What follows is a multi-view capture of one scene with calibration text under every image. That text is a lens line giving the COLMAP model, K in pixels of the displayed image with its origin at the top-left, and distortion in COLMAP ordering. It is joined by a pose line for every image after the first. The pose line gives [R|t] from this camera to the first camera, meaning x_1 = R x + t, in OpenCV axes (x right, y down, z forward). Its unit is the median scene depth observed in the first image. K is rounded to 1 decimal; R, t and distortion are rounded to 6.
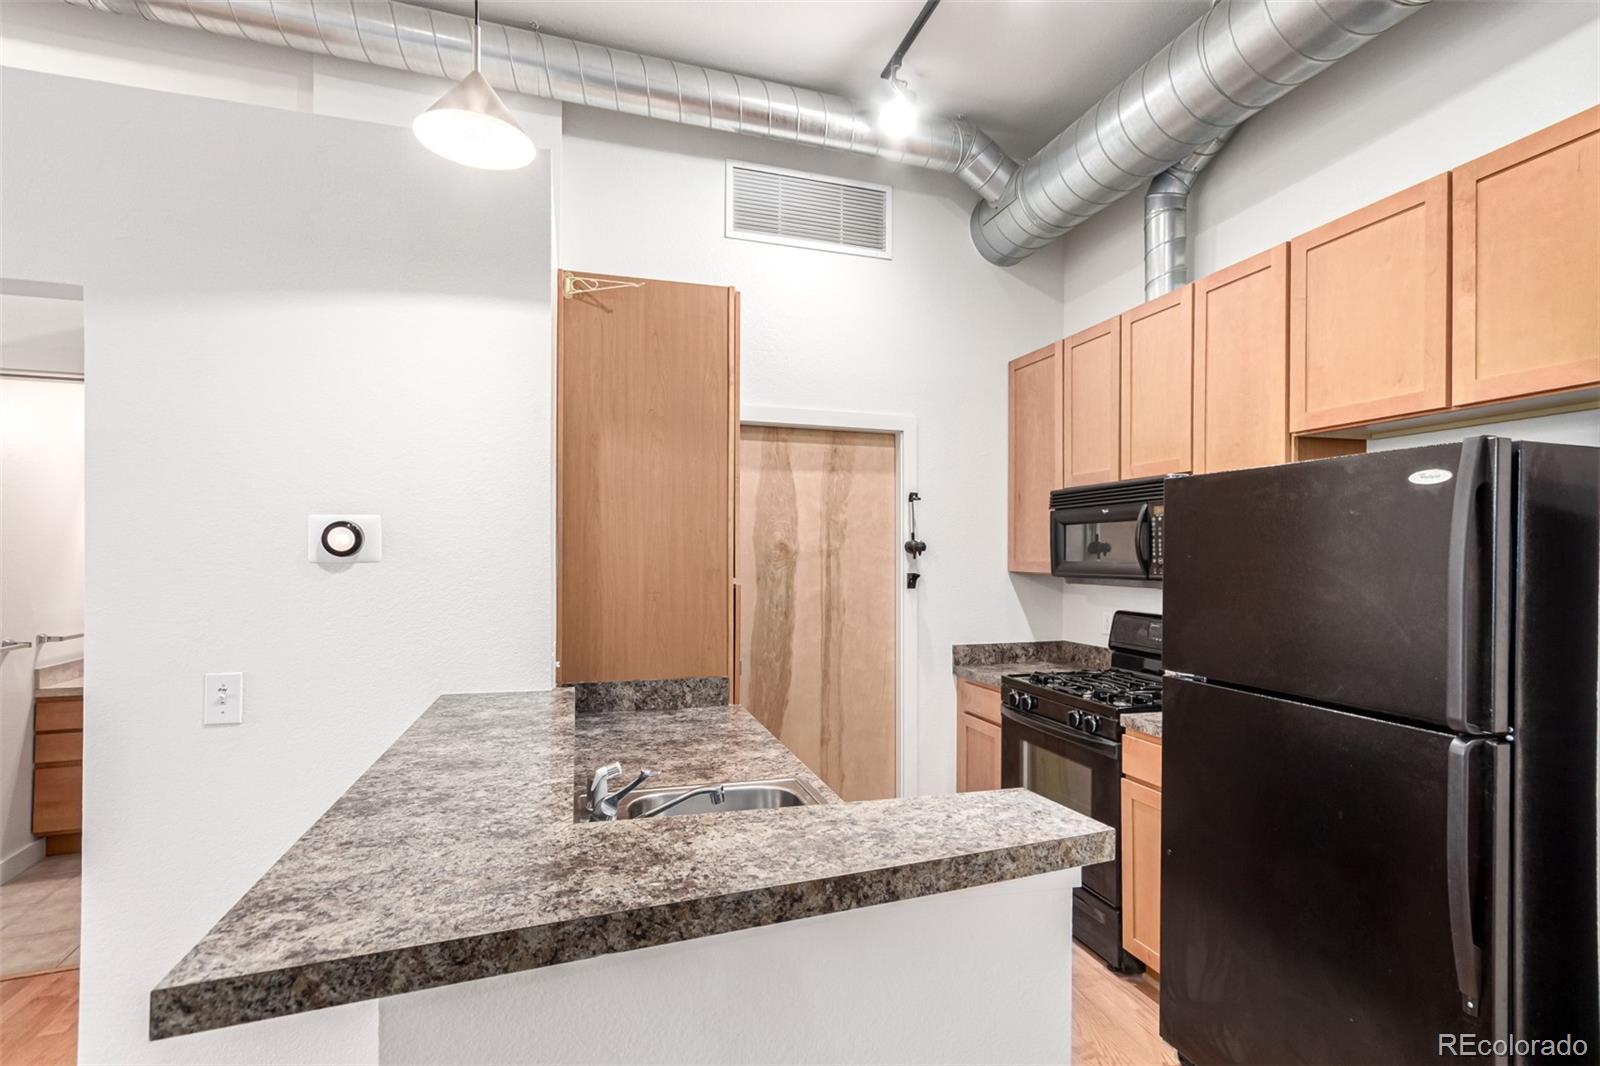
lens RADIAL K [[787.9, 0, 801.8], [0, 787.9, 551.8], [0, 0, 1]] dist [0.013169, -0.000209]
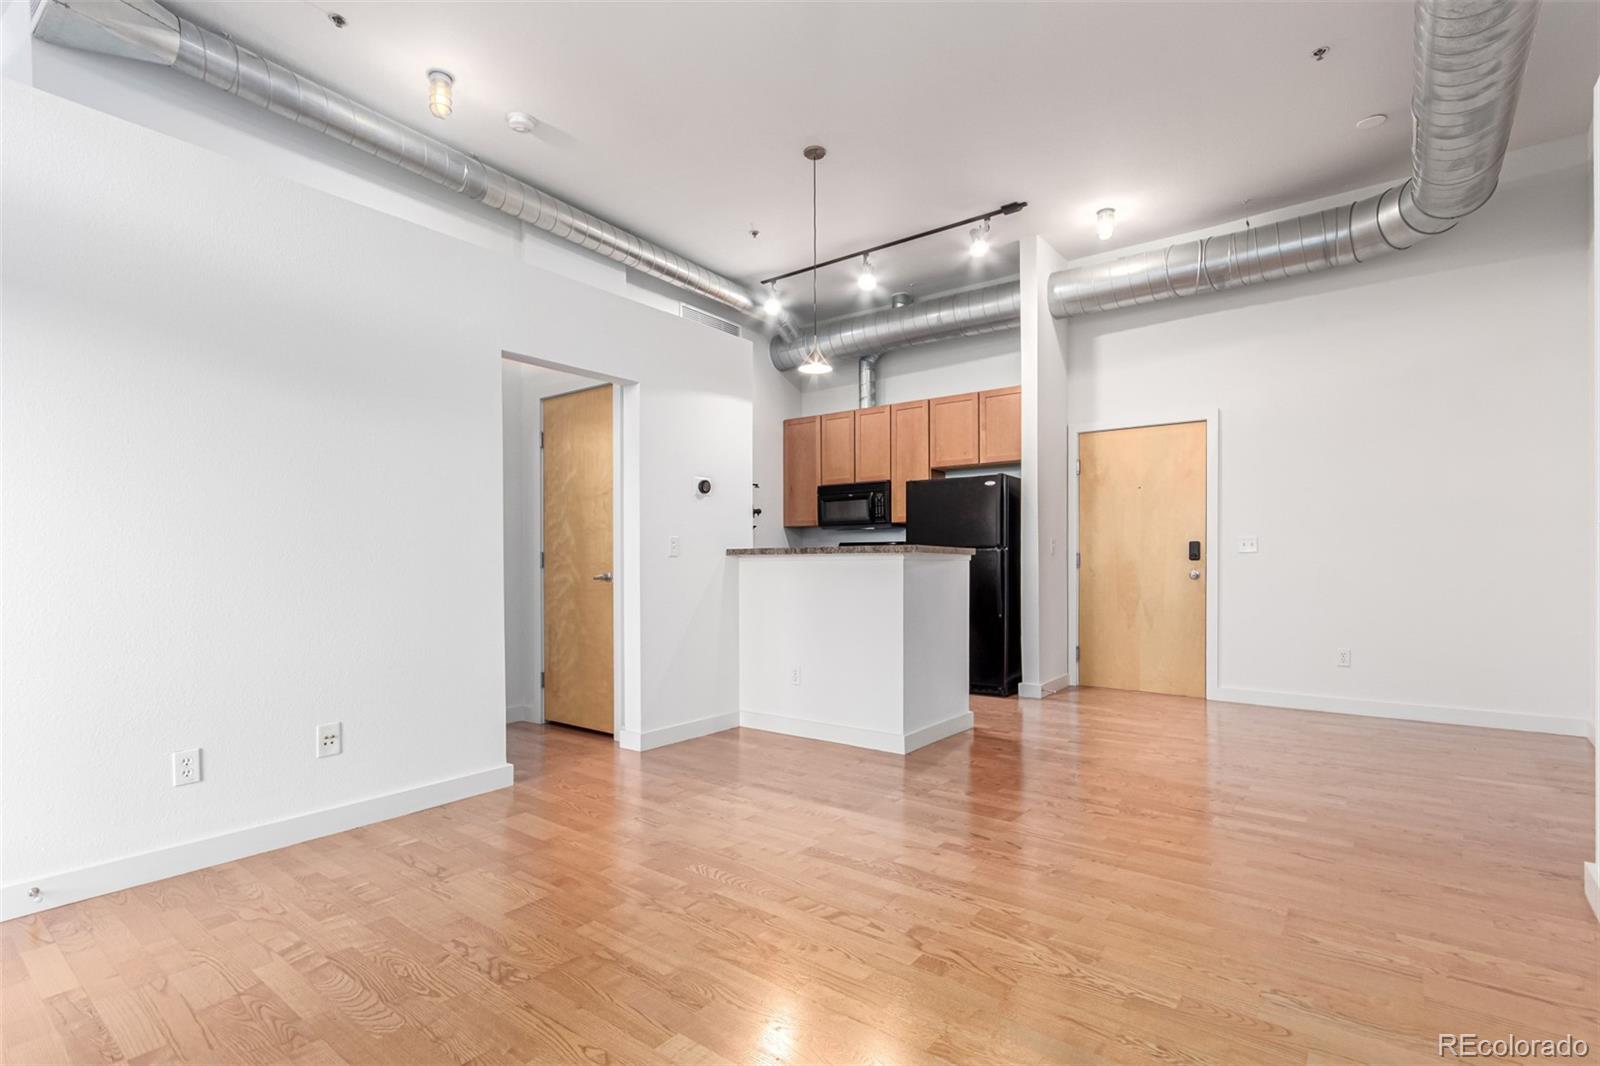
lens RADIAL K [[747.4, 0, 794.5], [0, 747.4, 560.8], [0, 0, 1]] dist [0.000500, 0.001577]
pose [[0.809137, -0.008730, 0.587555, -0.882377], [0.004994, 0.999956, 0.007979, 0.102989], [-0.587599, -0.003522, 0.809145, -0.573205]]
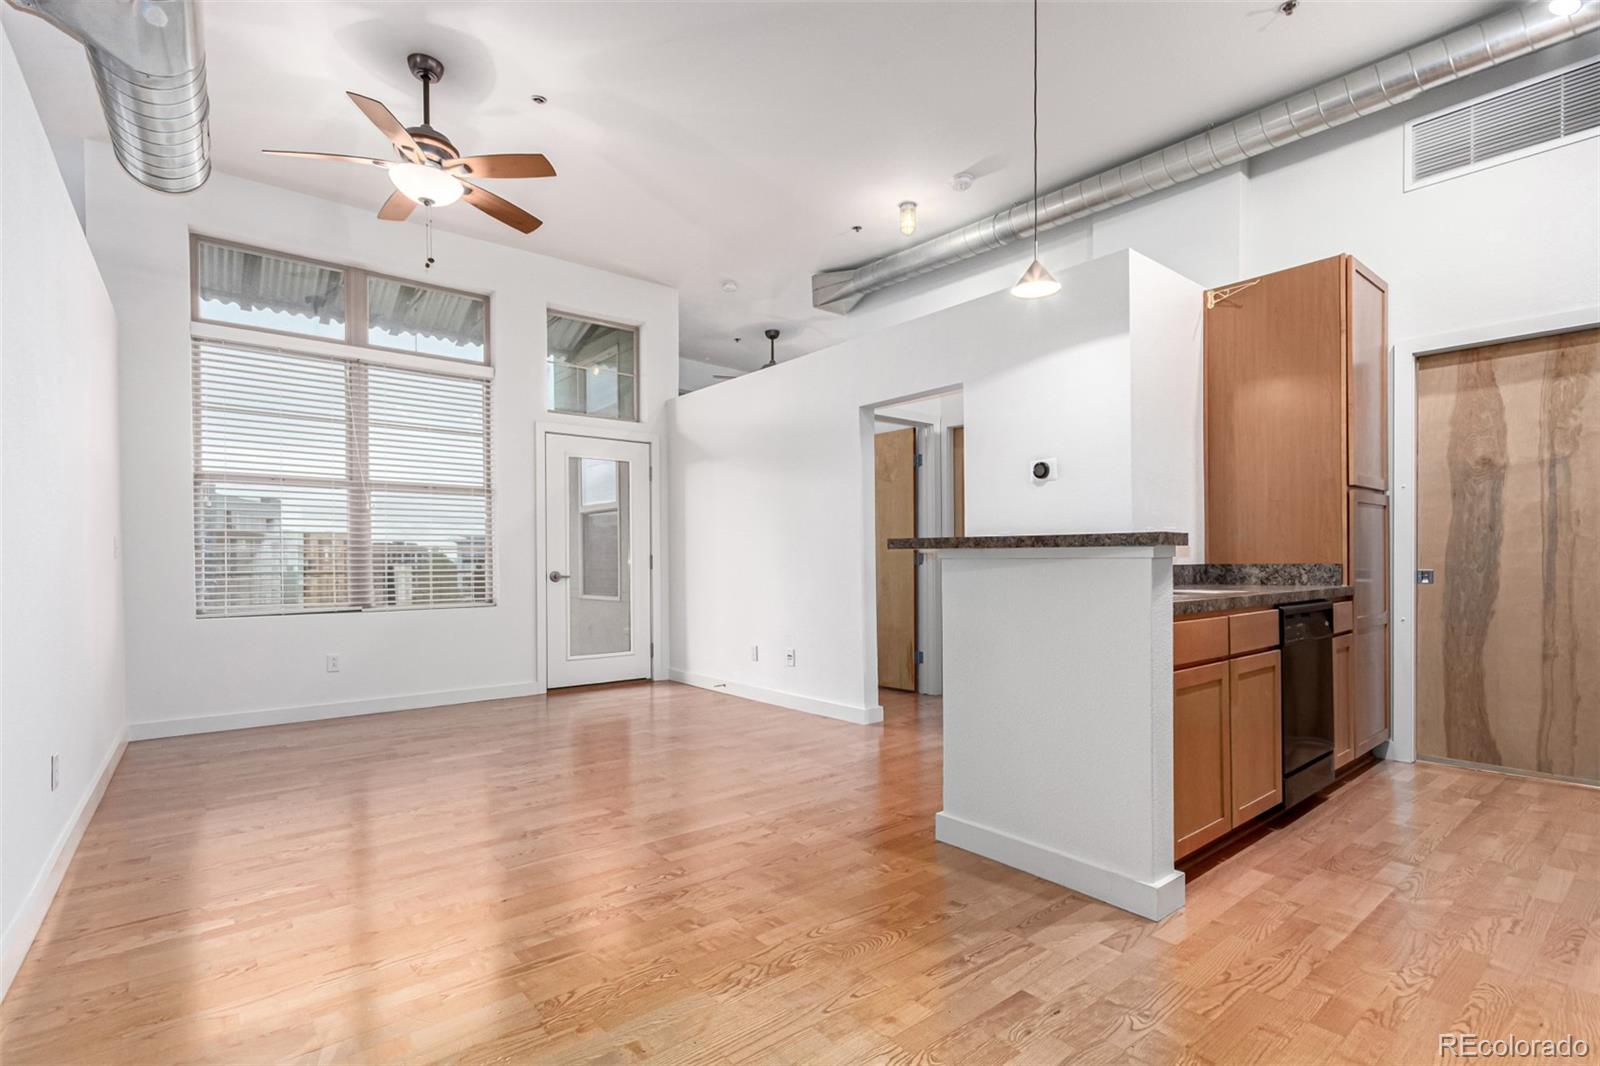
lens RADIAL K [[747.4, 0, 804.6], [0, 747.4, 563.8], [0, 0, 1]] dist [0.000500, 0.001577]
pose [[0.404176, -0.004494, -0.914670, 0.511124], [0.015557, 0.999877, 0.001962, 0.111341], [0.914549, -0.015022, 0.404196, -0.213570]]
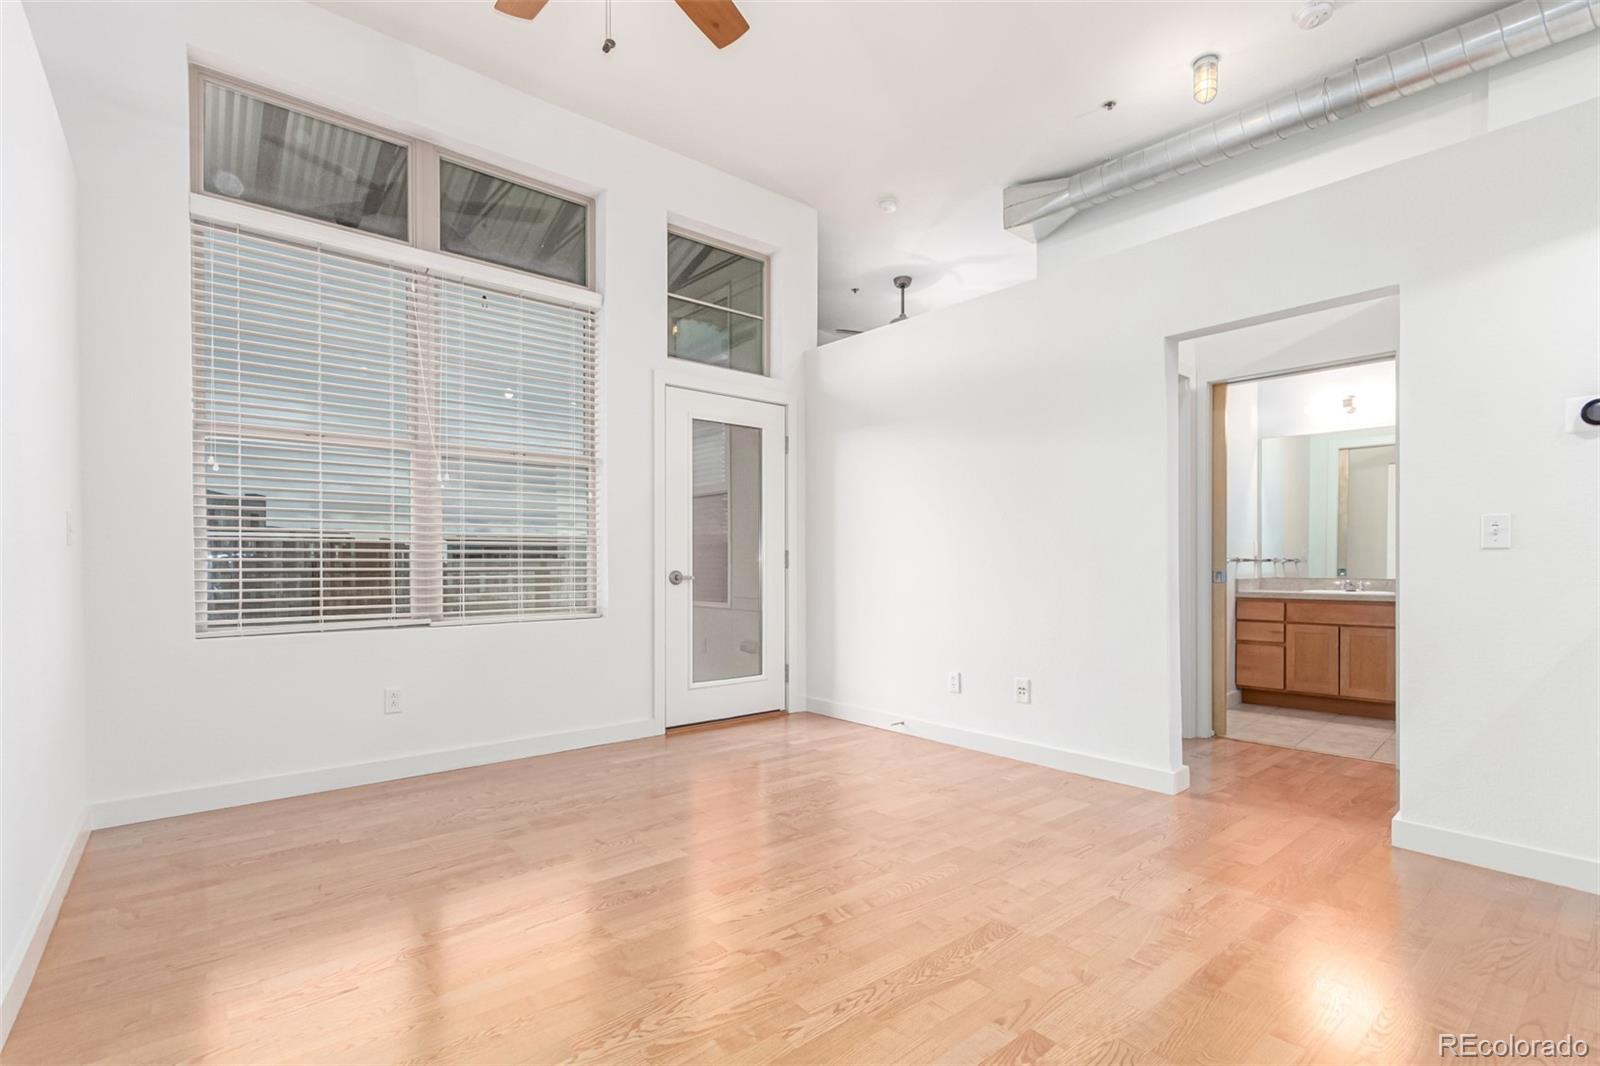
lens RADIAL K [[747.4, 0, 807.6], [0, 747.4, 565.2], [0, 0, 1]] dist [0.000500, 0.001577]
pose [[0.420184, -0.000628, -0.907439, 0.003150], [0.009293, 0.999950, 0.003611, 0.110984], [0.907391, -0.009950, 0.420169, -0.369030]]
